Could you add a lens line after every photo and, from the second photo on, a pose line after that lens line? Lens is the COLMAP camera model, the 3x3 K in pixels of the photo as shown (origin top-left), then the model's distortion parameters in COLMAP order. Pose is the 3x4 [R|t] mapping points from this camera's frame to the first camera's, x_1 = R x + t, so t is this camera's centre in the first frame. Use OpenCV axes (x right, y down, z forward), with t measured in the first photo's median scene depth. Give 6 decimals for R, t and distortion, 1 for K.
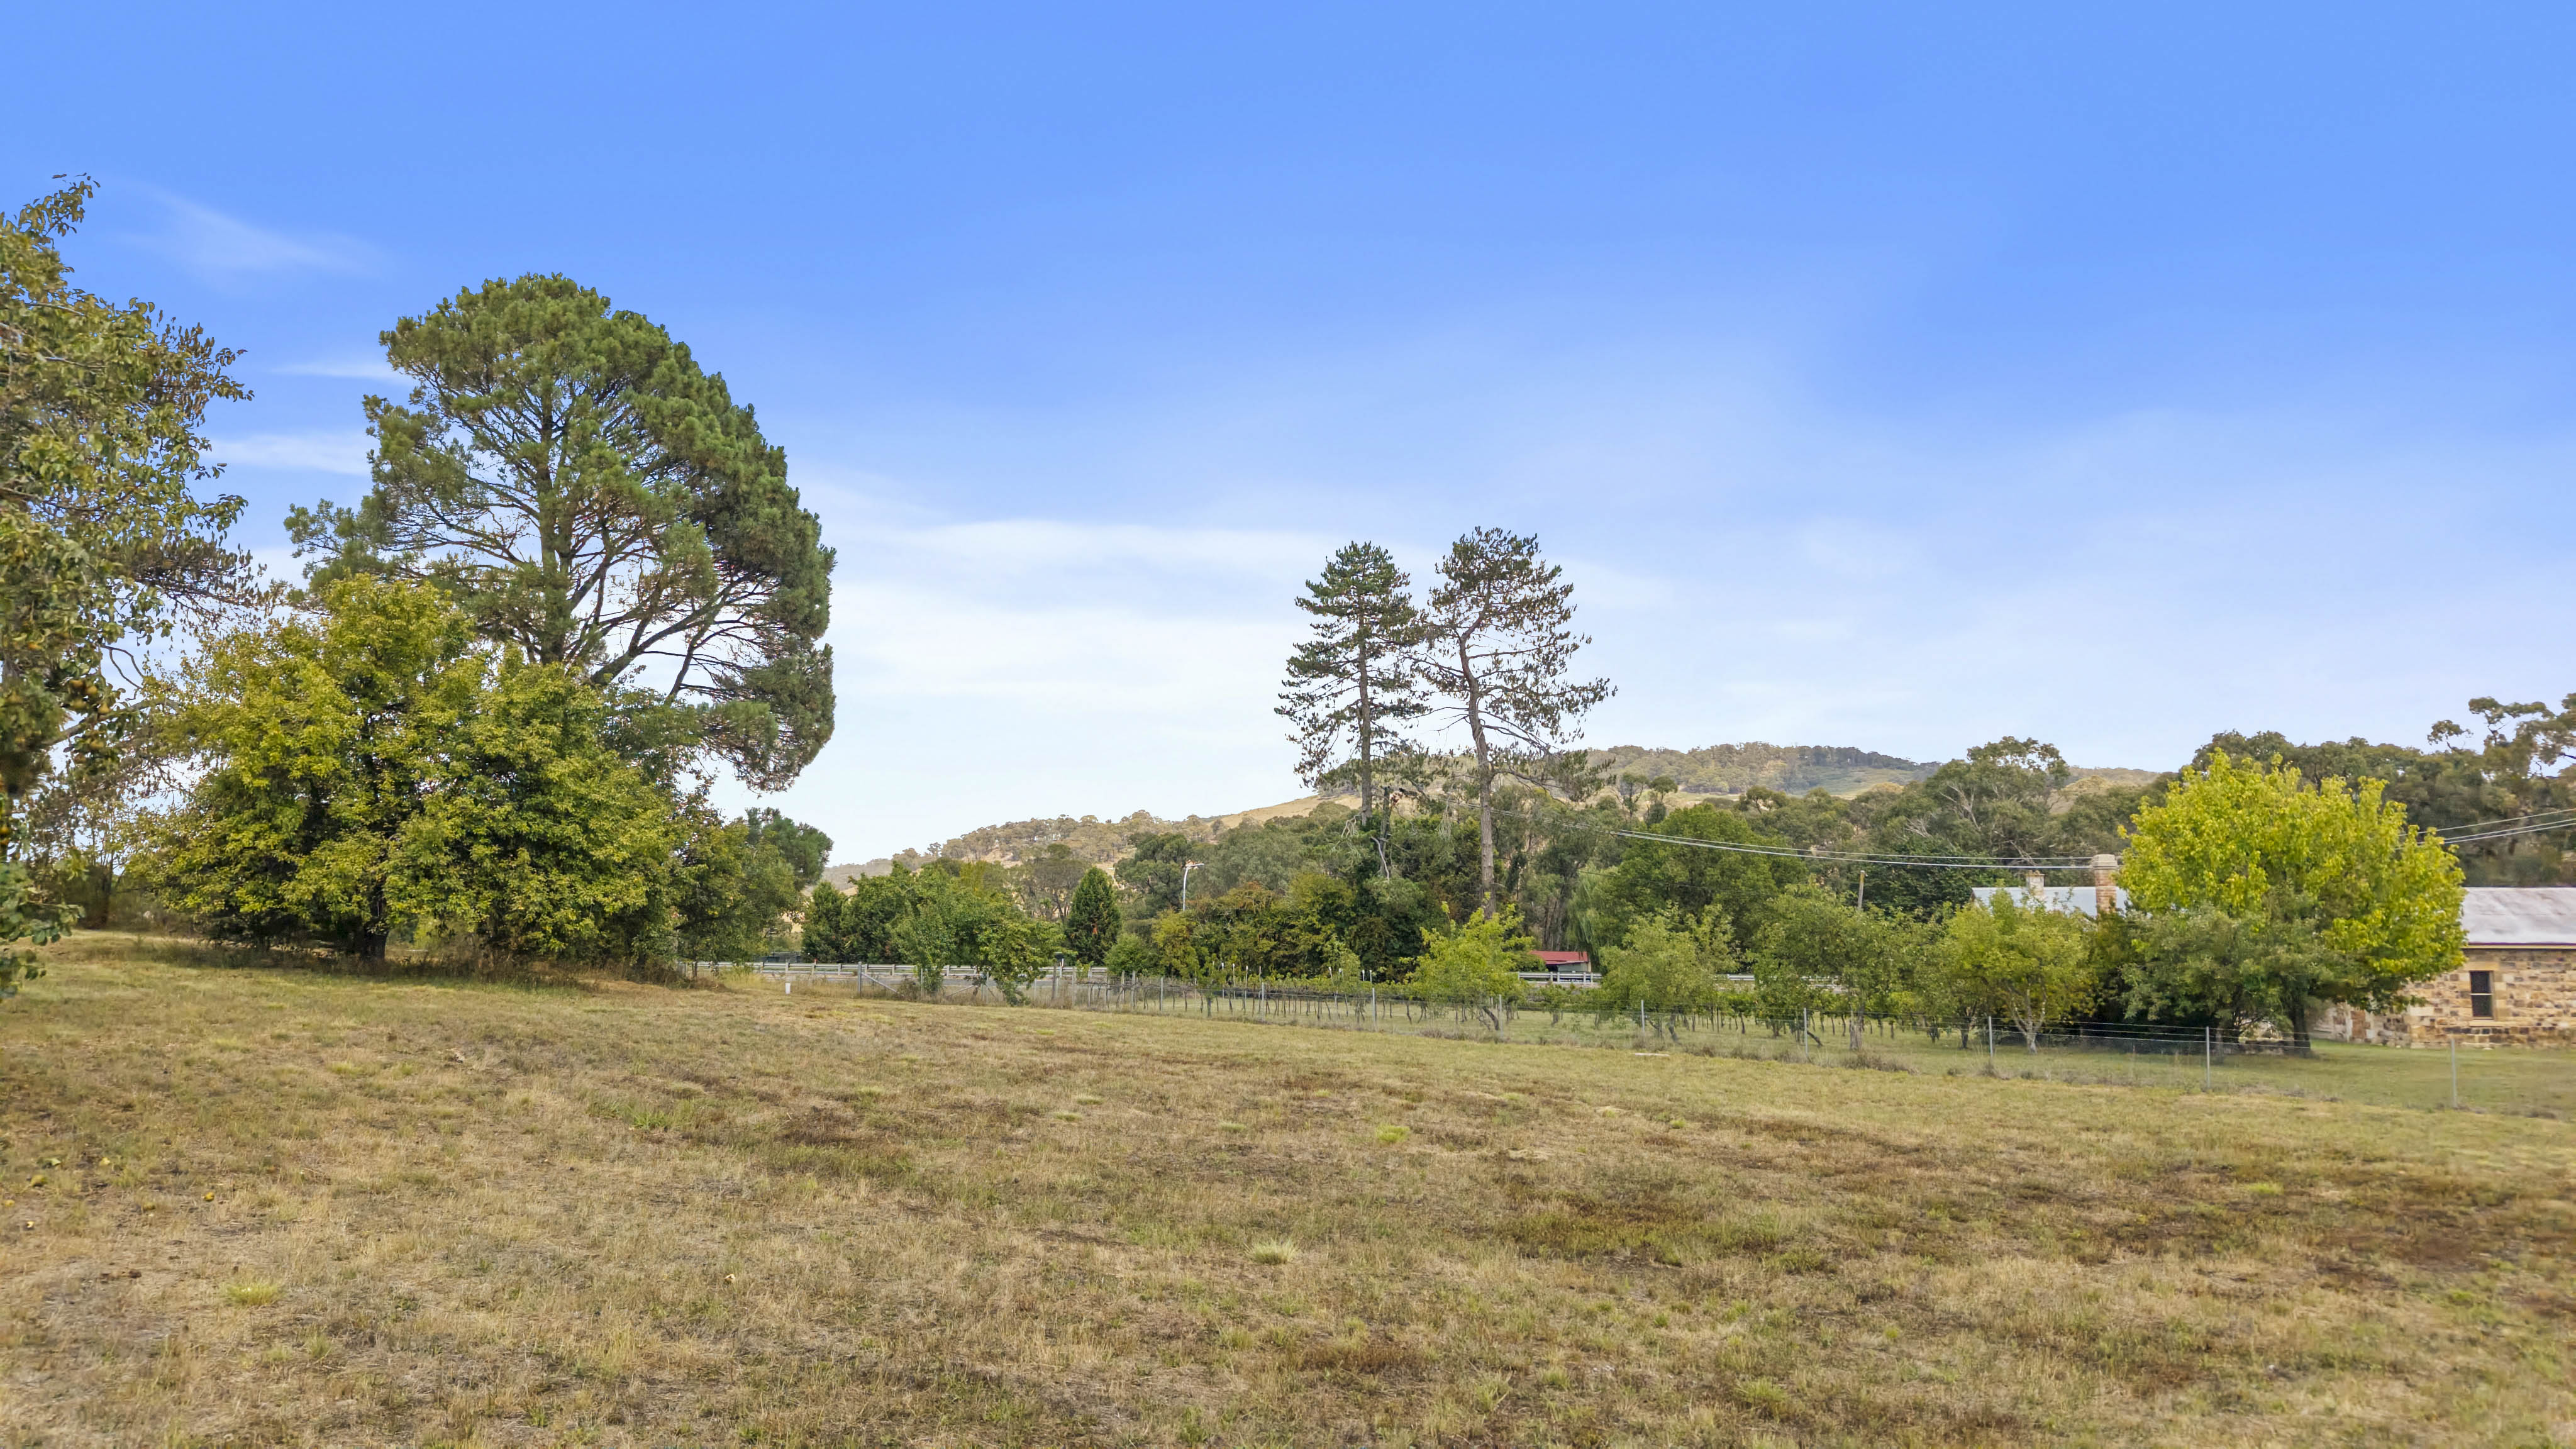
lens RADIAL K [[1716.5, 0, 1273.5], [0, 1716.5, 736.1], [0, 0, 1]] dist [0.055409, -0.057101]
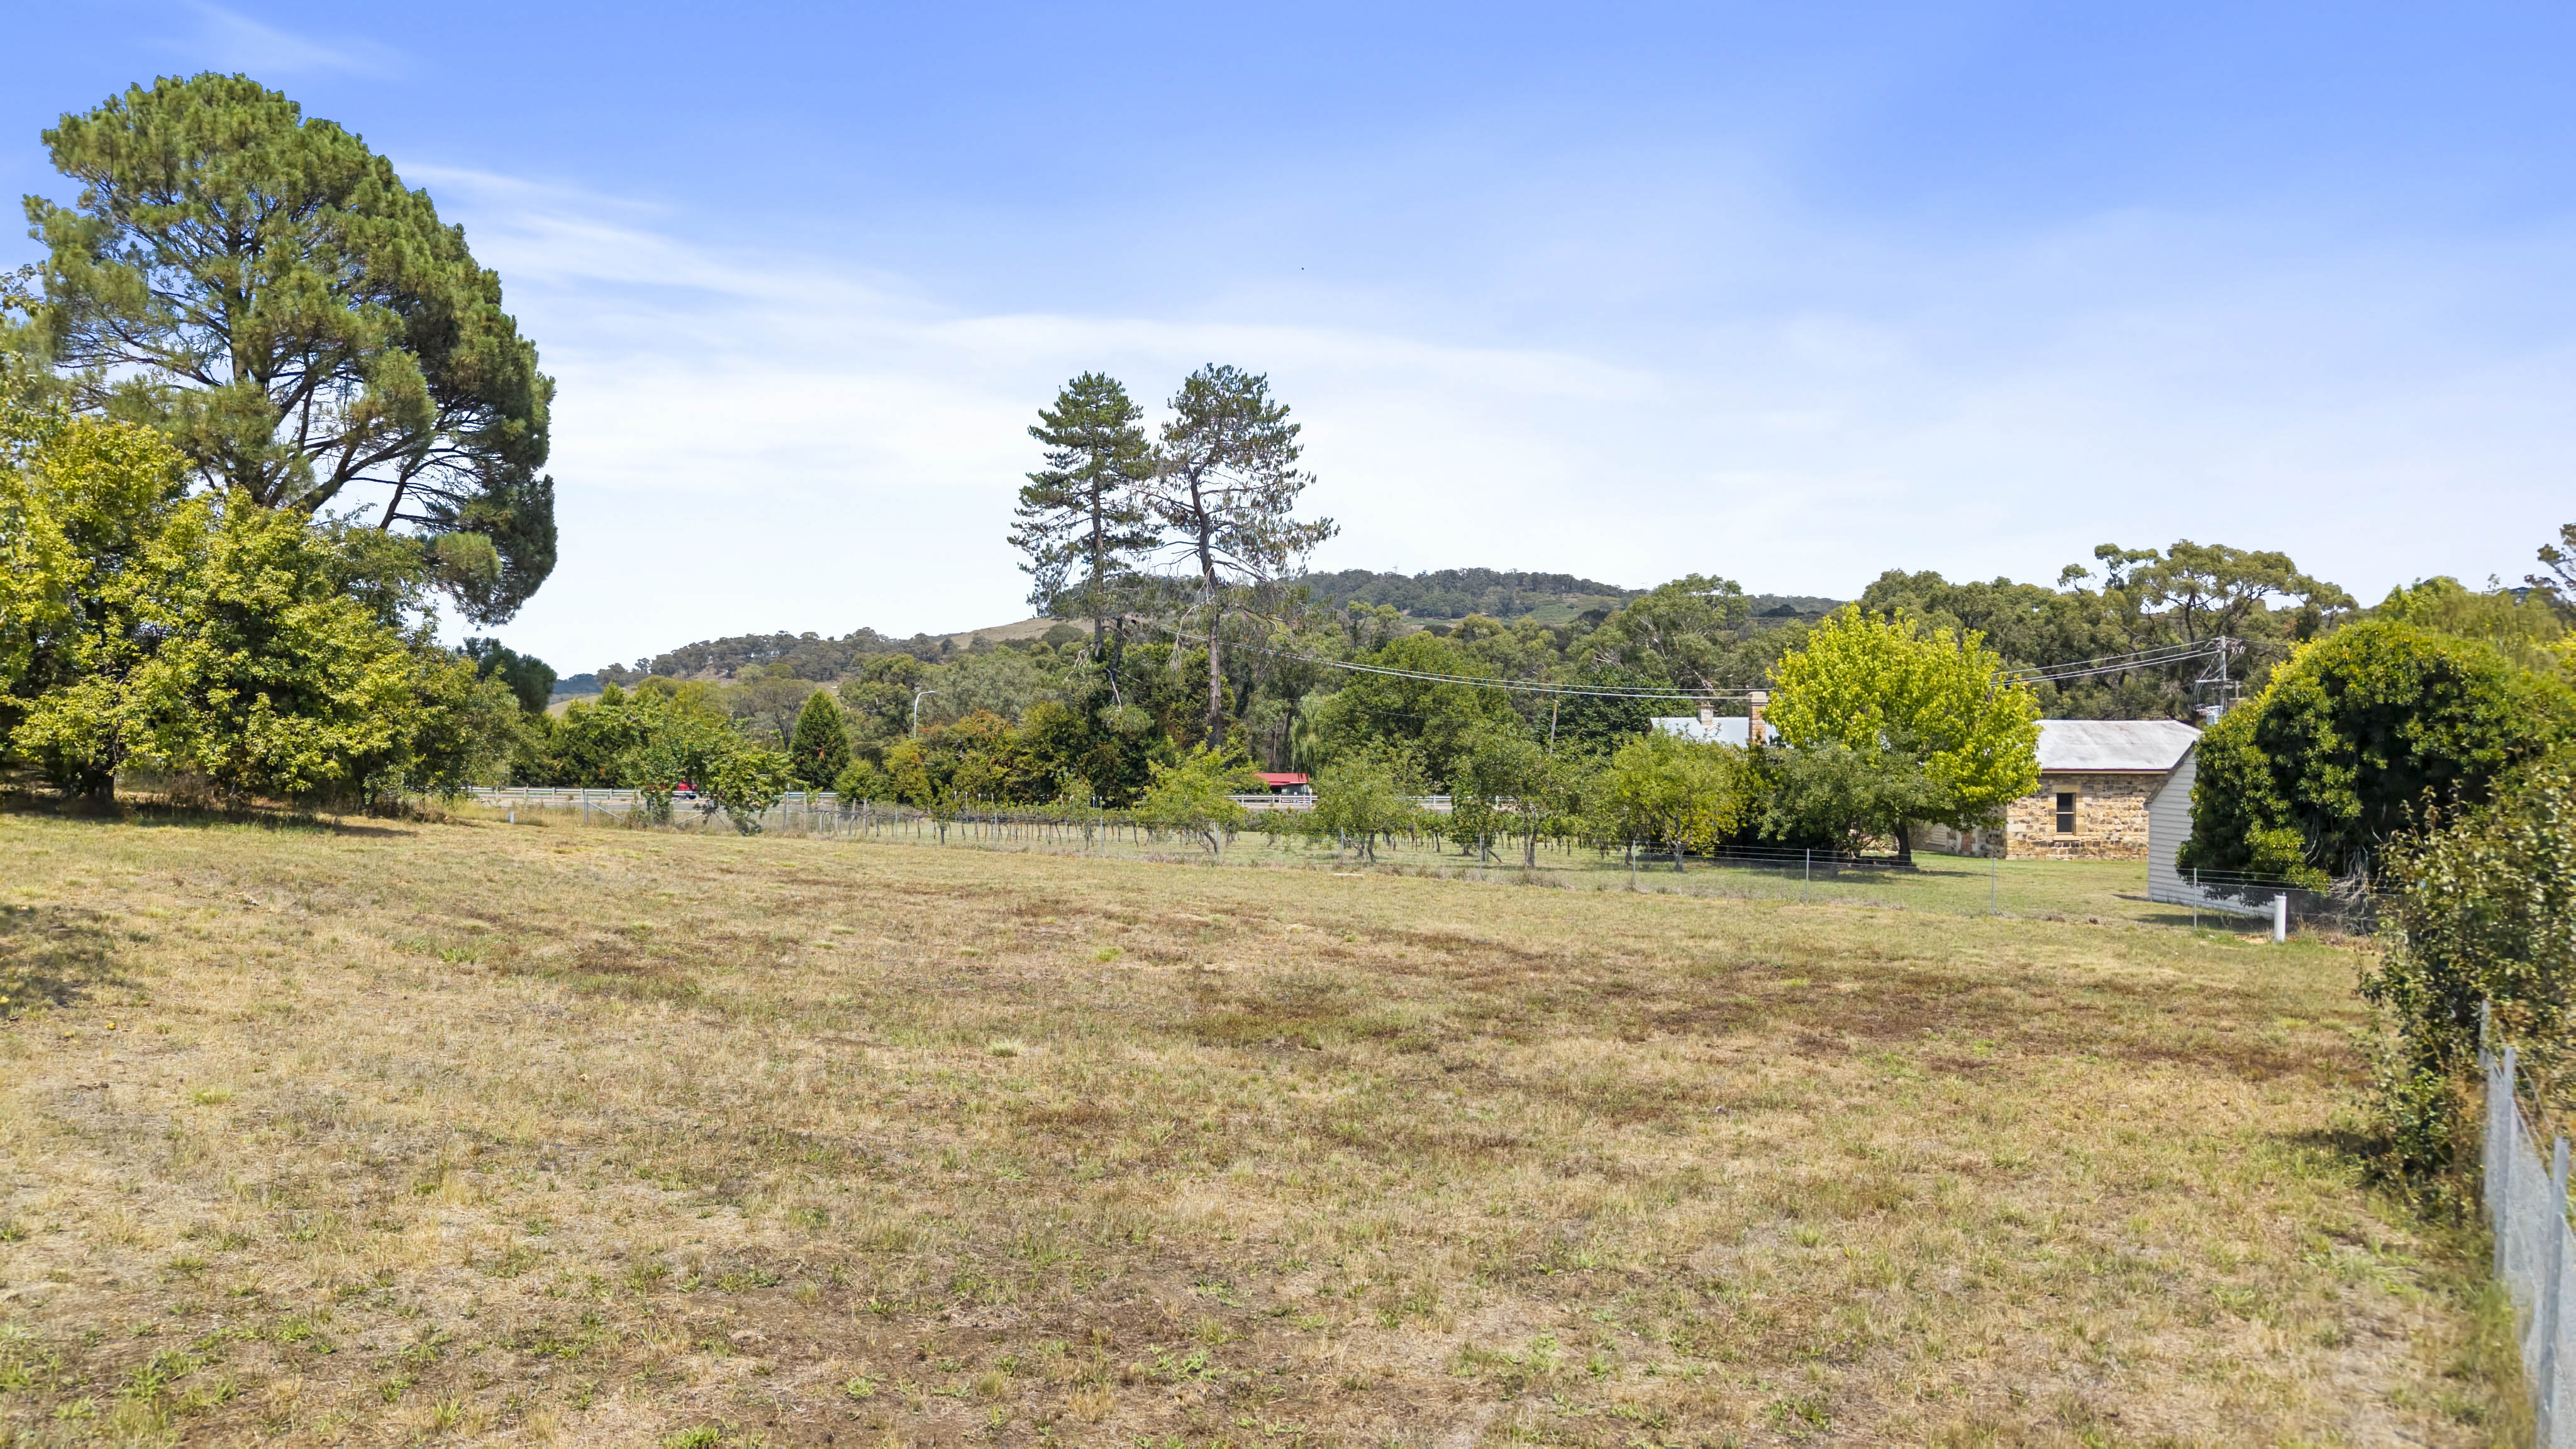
lens RADIAL K [[1716.5, 0, 1273.5], [0, 1716.5, 736.1], [0, 0, 1]] dist [0.055409, -0.057101]
pose [[0.988124, 0.001936, 0.153644, -0.000259], [-0.017961, 0.994521, 0.102978, -0.014405], [-0.152602, -0.104515, 0.982746, -0.056434]]
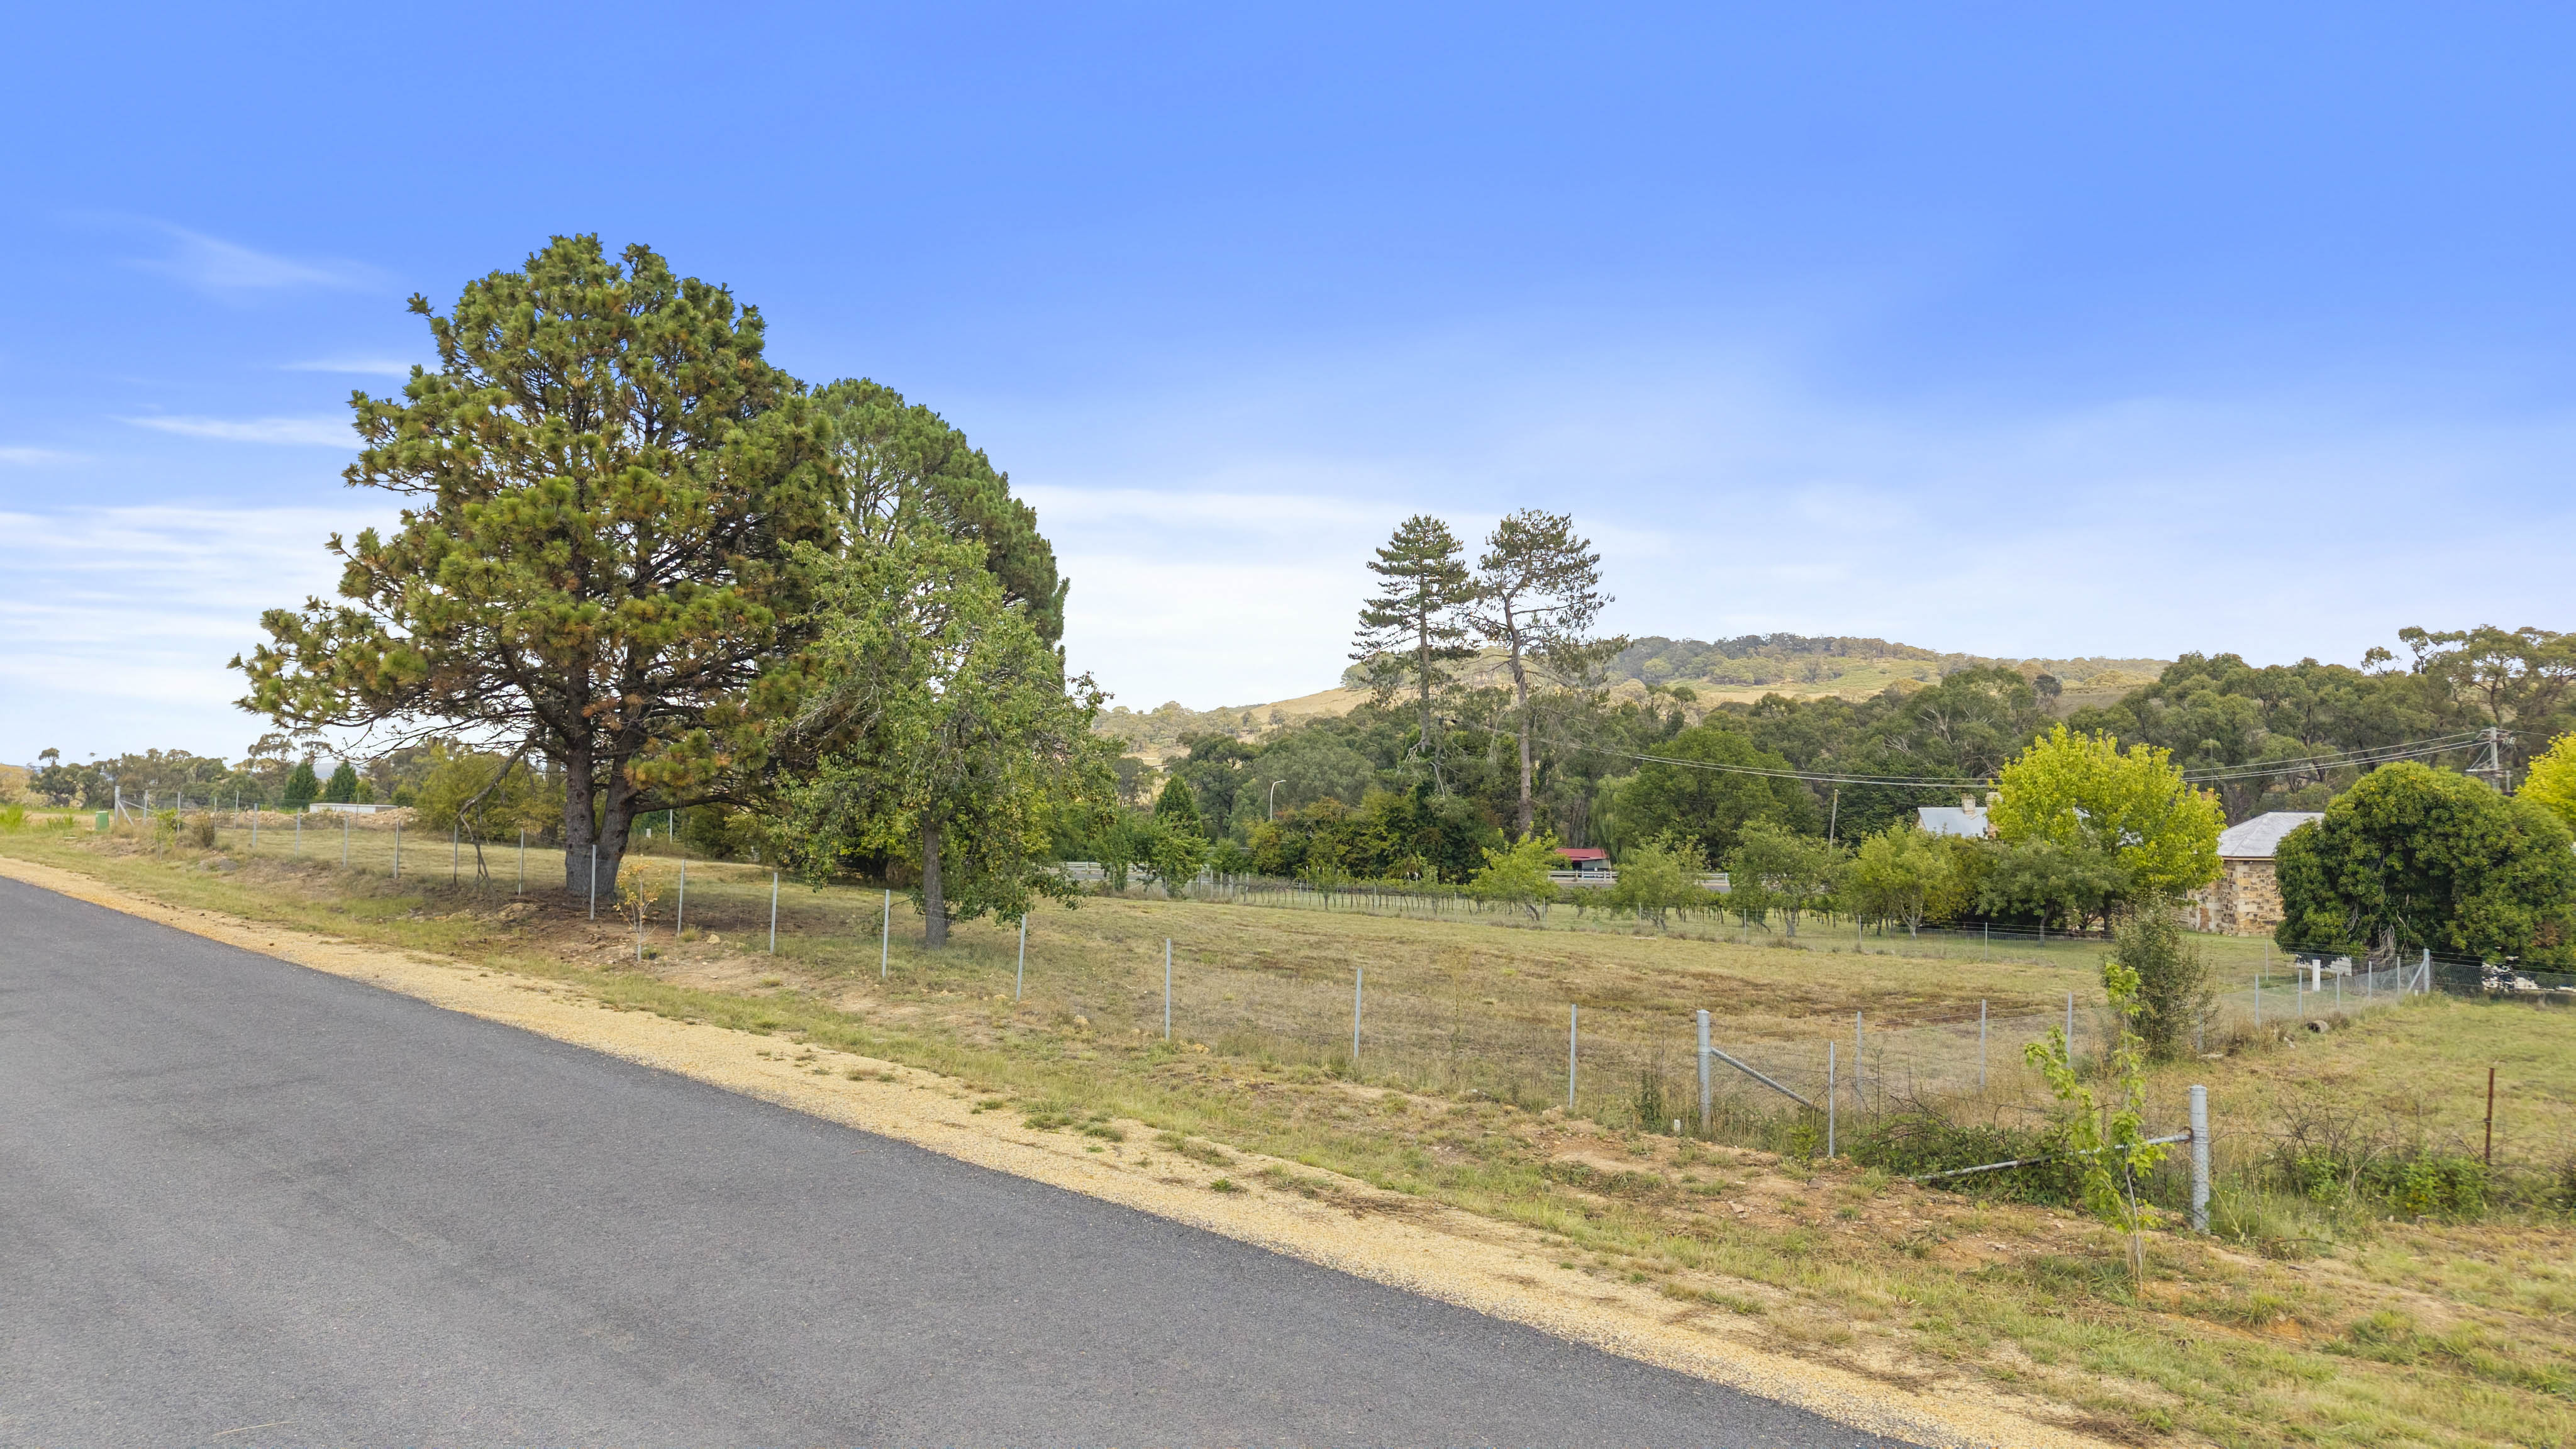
lens RADIAL K [[1706.7, 0, 1245.5], [0, 1706.7, 756.8], [0, 0, 1]] dist [0.031867, -0.056571]
pose [[0.999514, 0.002437, -0.031073, -0.065191], [-0.000035, 0.997026, 0.077060, -0.068857], [0.031168, -0.077022, 0.996542, -0.378425]]
